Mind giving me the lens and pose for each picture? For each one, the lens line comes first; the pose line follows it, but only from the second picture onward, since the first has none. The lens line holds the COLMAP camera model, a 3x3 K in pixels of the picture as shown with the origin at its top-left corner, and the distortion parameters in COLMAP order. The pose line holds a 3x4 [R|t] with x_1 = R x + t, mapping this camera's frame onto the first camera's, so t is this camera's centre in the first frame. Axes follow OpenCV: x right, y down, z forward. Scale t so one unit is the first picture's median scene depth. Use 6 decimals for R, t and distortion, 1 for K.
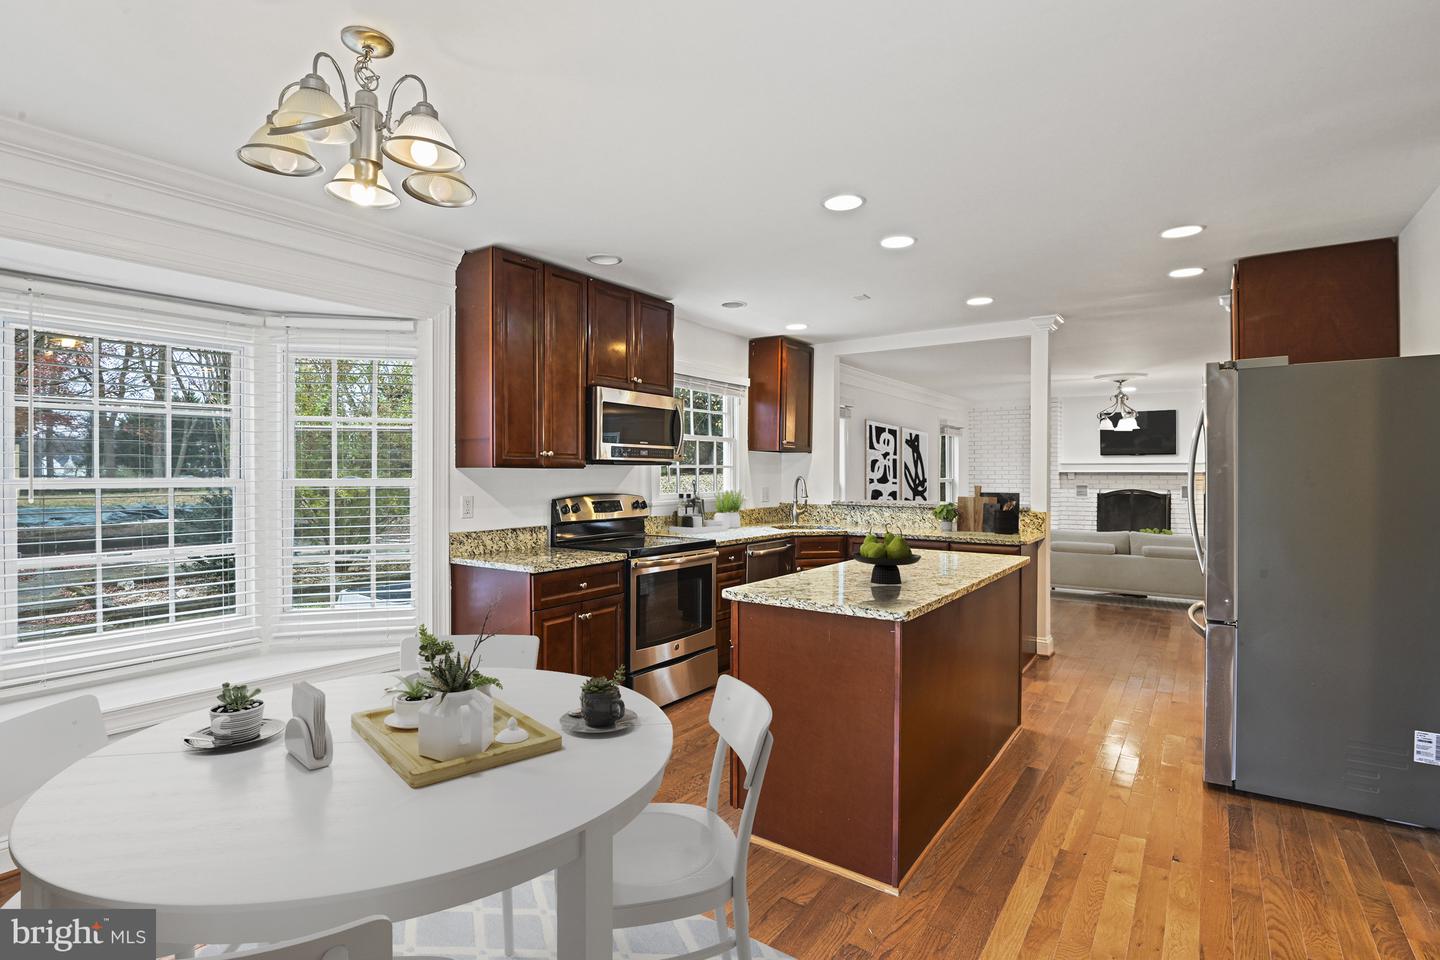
lens RADIAL K [[702.0, 0, 719.6], [0, 702.0, 481.7], [0, 0, 1]] dist [-0.000907, -0.000142]
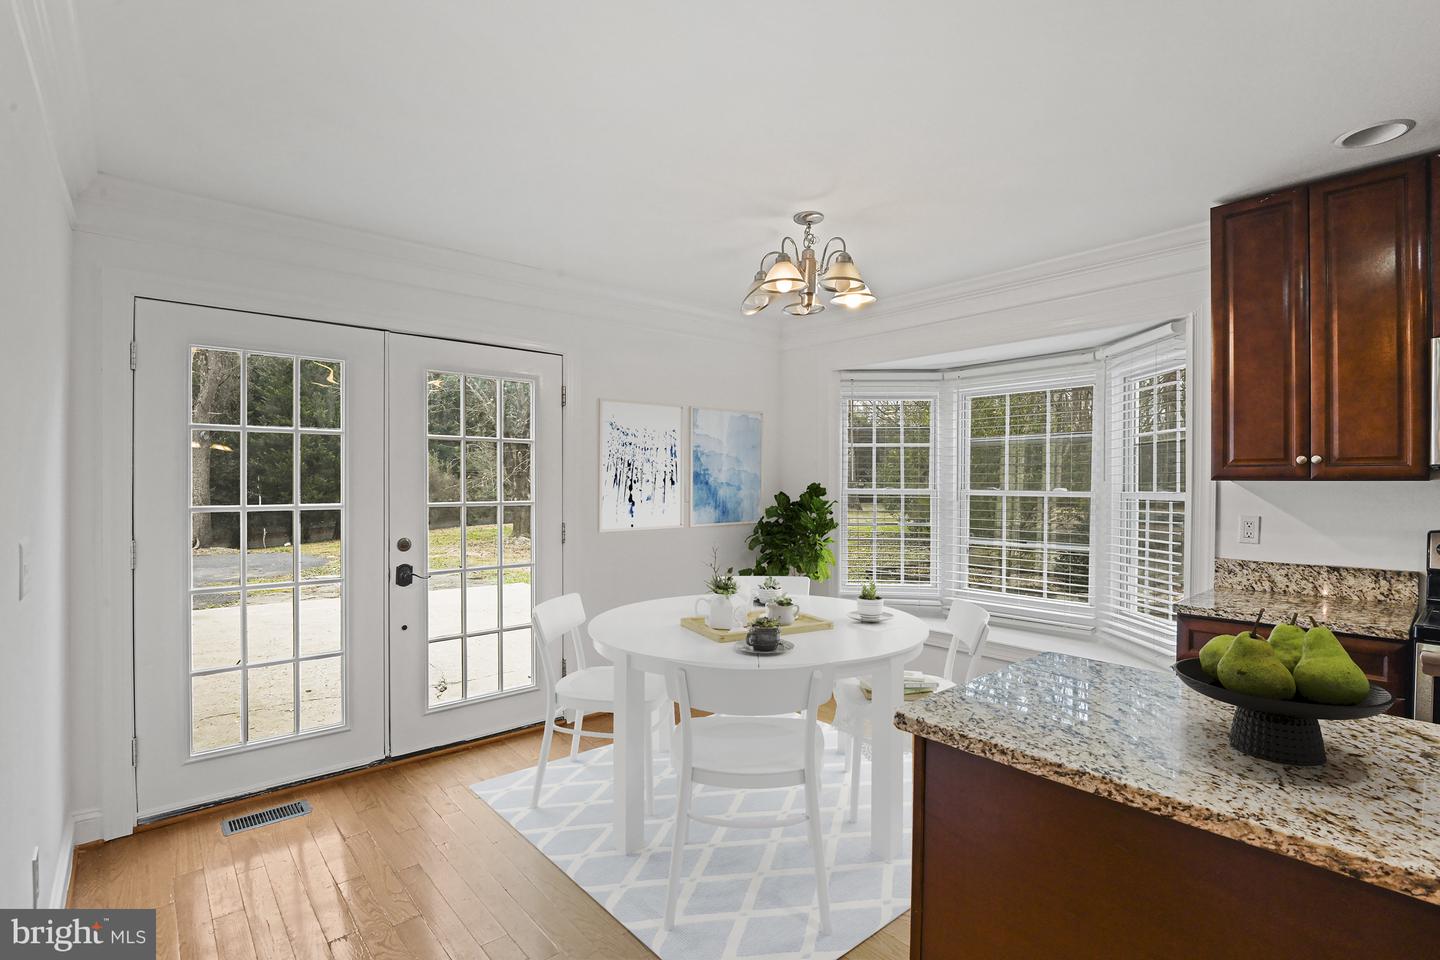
lens RADIAL K [[676.5, 0, 719.9], [0, 676.5, 478.9], [0, 0, 1]] dist [-0.005826, -0.001052]
pose [[-0.229325, -0.007734, -0.973319, 0.535985], [-0.016450, 0.999856, -0.004069, -0.009156], [0.973211, 0.015078, -0.229419, 0.591245]]
